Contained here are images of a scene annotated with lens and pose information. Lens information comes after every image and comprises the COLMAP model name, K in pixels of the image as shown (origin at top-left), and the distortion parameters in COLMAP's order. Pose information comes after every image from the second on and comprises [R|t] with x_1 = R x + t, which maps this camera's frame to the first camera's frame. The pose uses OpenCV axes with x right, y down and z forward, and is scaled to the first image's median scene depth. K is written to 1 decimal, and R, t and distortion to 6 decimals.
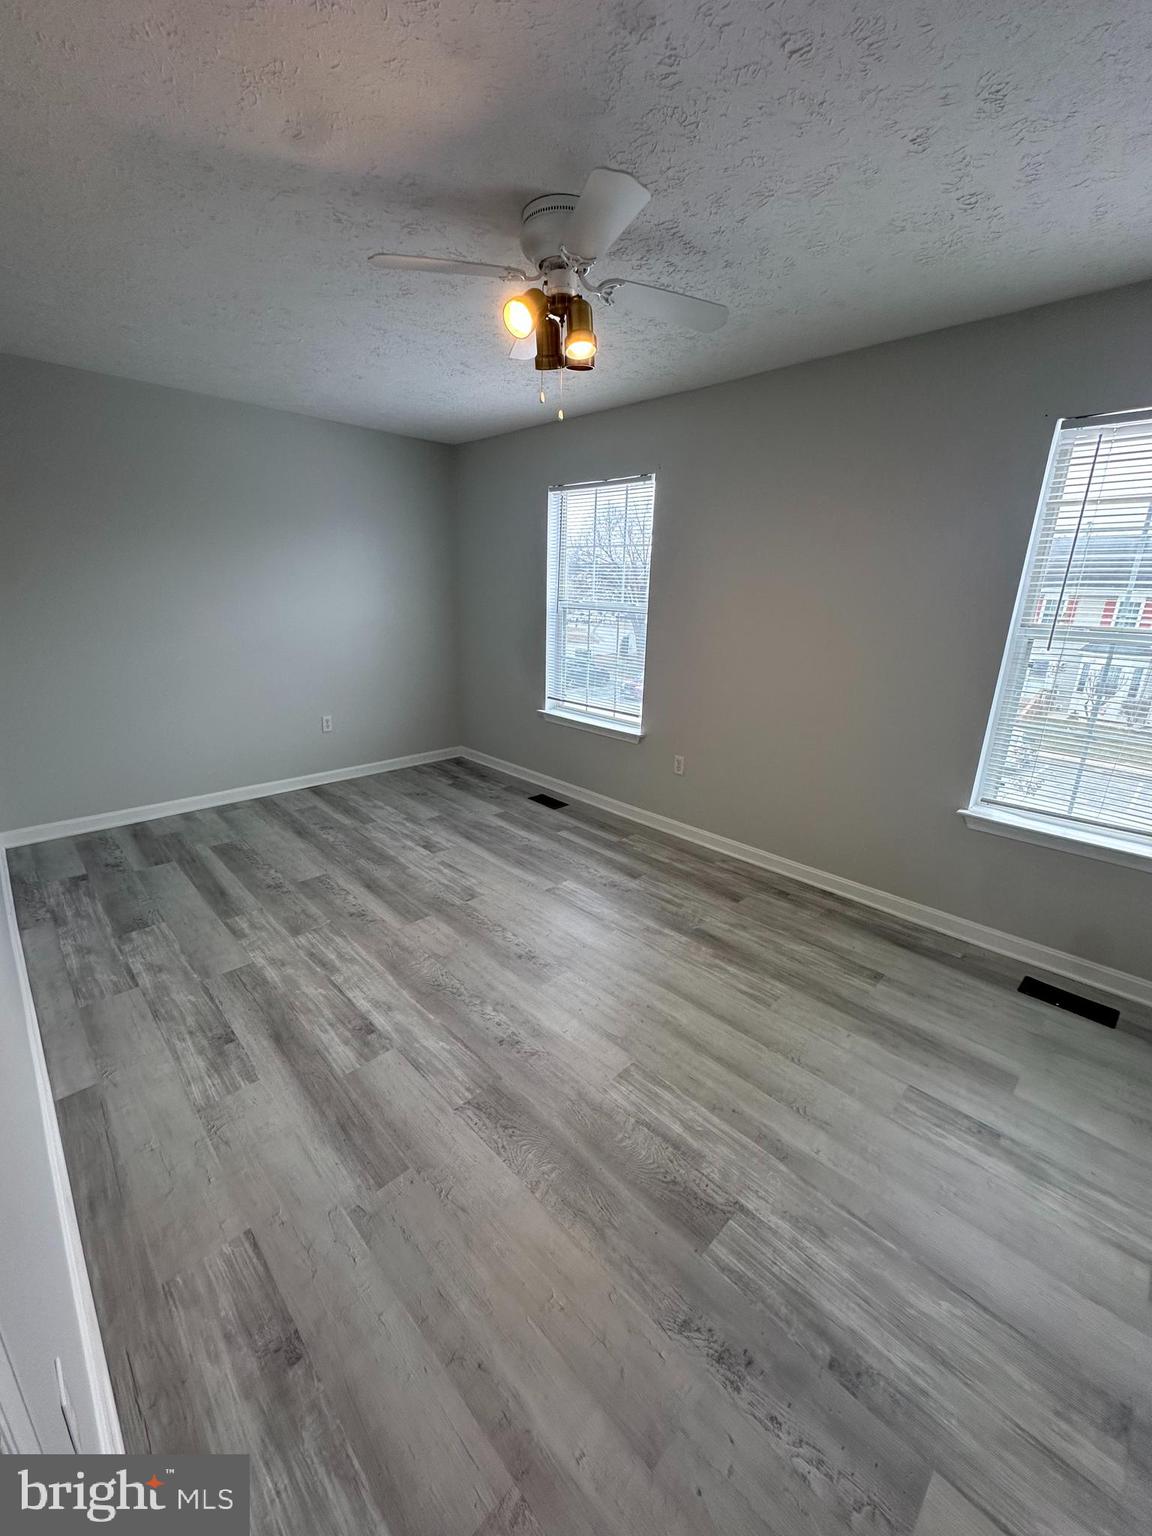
lens RADIAL K [[609.9, 0, 570.6], [0, 609.9, 767.0], [0, 0, 1]] dist [-0.004833, 0.000587]
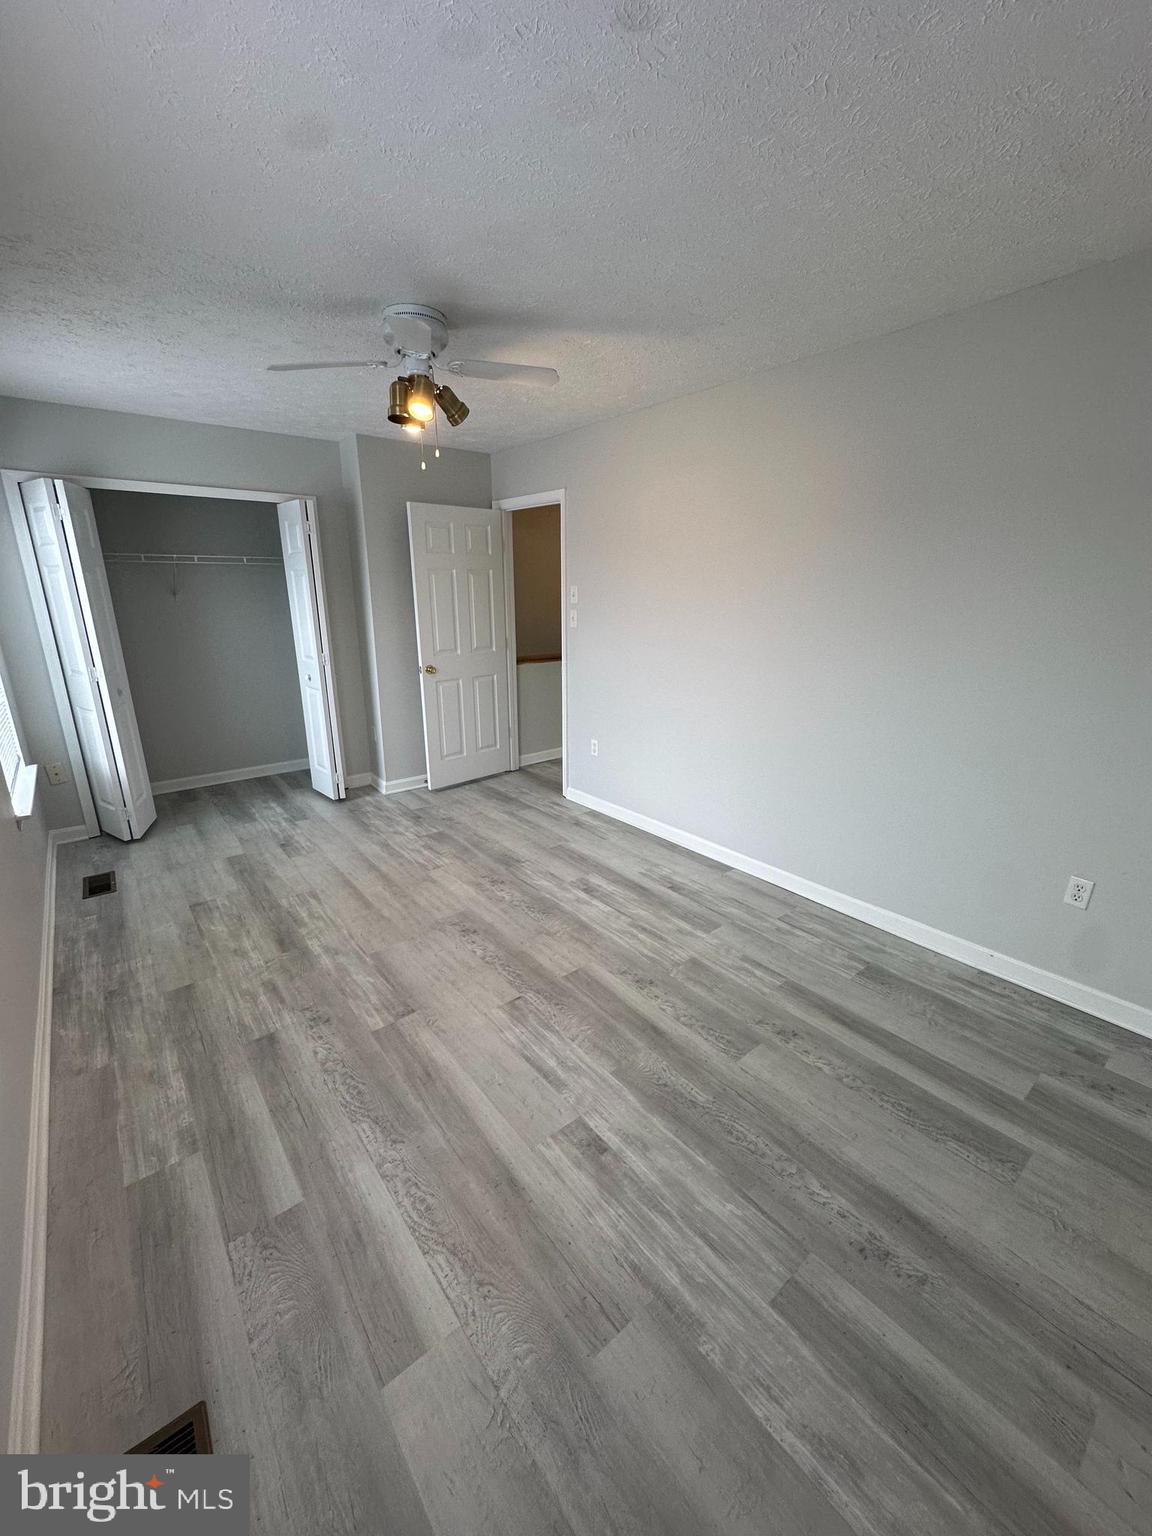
lens RADIAL K [[609.9, 0, 570.6], [0, 609.9, 767.0], [0, 0, 1]] dist [-0.004833, 0.000587]
pose [[-0.994777, -0.049401, 0.089320, -0.296986], [0.007545, 0.837090, 0.547013, -0.476896], [-0.101792, 0.544830, -0.832345, 1.517748]]
